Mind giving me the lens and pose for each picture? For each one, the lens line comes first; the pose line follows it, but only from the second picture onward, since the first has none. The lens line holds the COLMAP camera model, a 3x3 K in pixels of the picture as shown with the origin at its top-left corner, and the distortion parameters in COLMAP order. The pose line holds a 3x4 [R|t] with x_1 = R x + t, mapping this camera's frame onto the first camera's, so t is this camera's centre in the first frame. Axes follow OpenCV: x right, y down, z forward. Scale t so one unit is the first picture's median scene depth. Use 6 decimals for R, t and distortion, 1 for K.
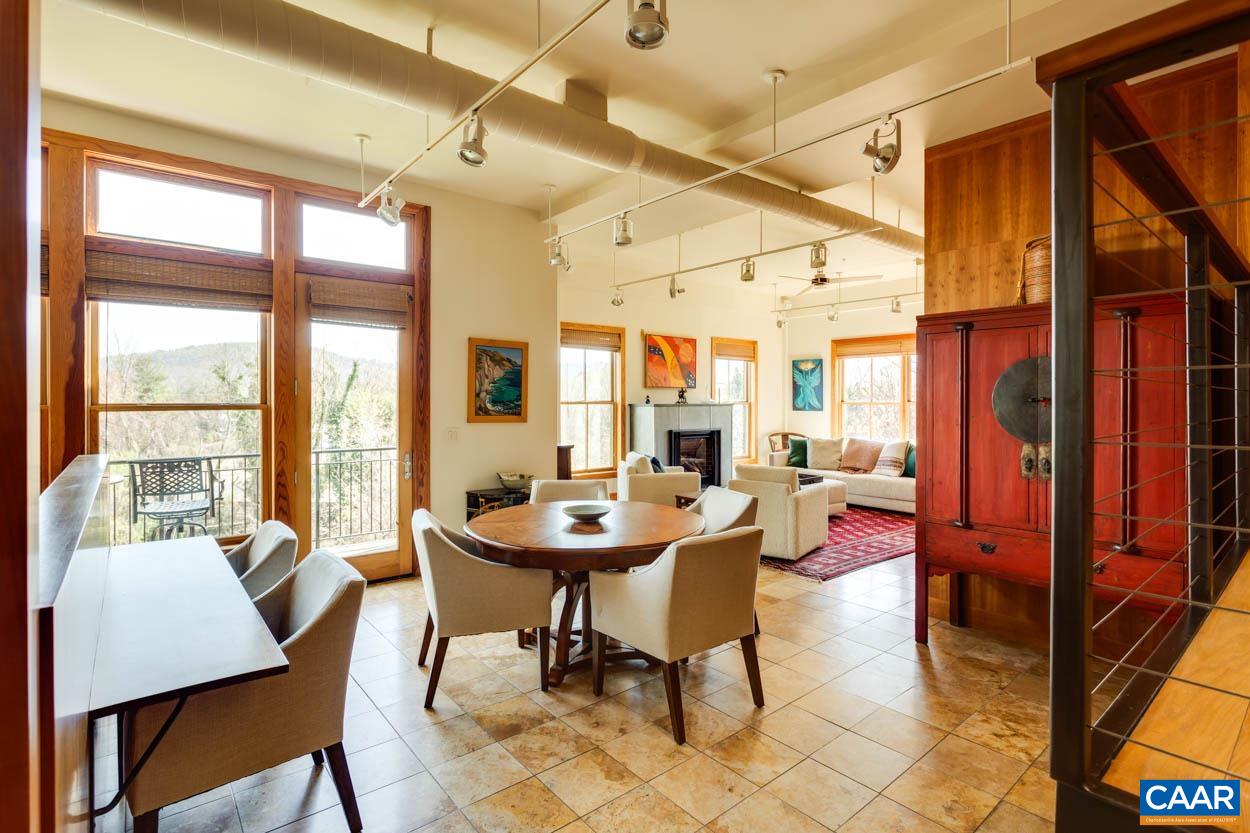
lens RADIAL K [[589.4, 0, 624.6], [0, 589.4, 407.8], [0, 0, 1]] dist [0.001359, 0.000210]
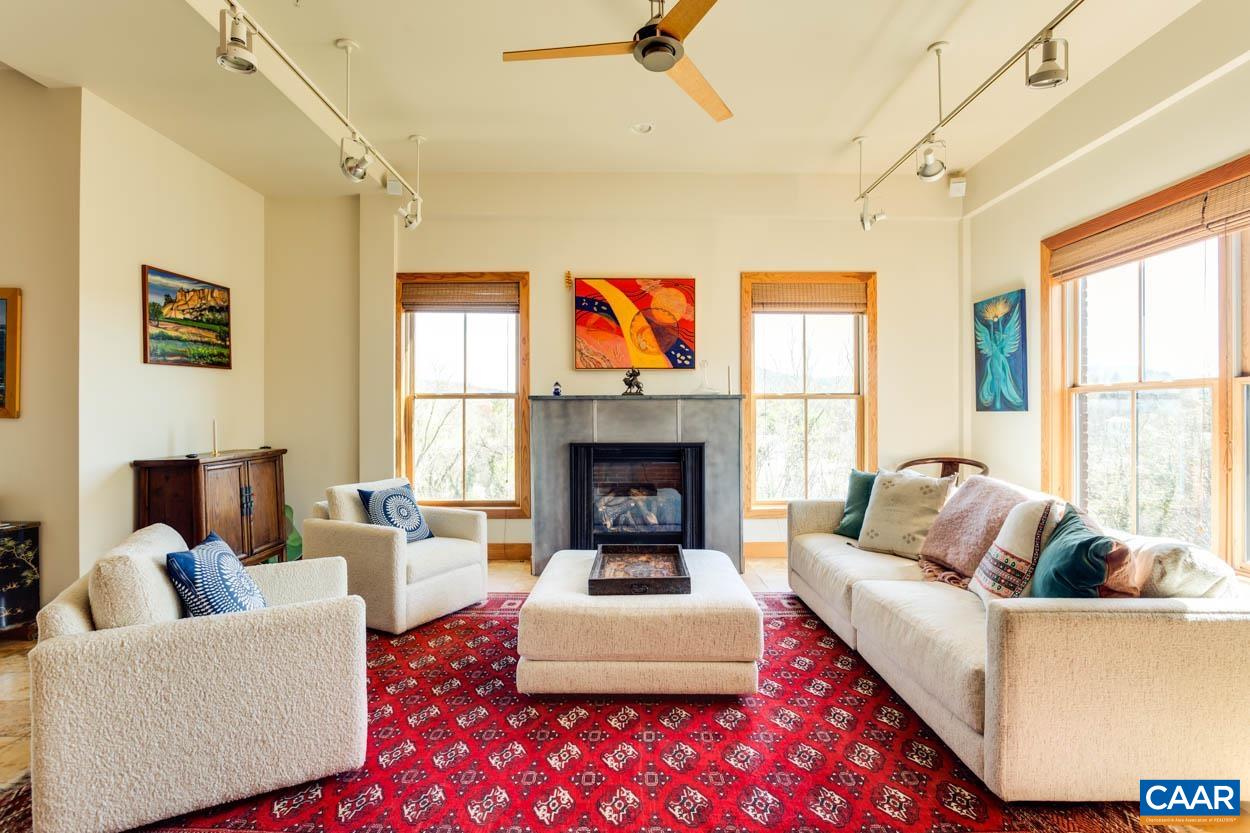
lens RADIAL K [[589.4, 0, 626.4], [0, 589.4, 419.5], [0, 0, 1]] dist [0.001359, 0.000210]
pose [[0.782635, 0.004020, -0.622468, 0.420040], [-0.003525, 0.999992, 0.002026, 0.013248], [0.622471, 0.000609, 0.782642, 0.540895]]
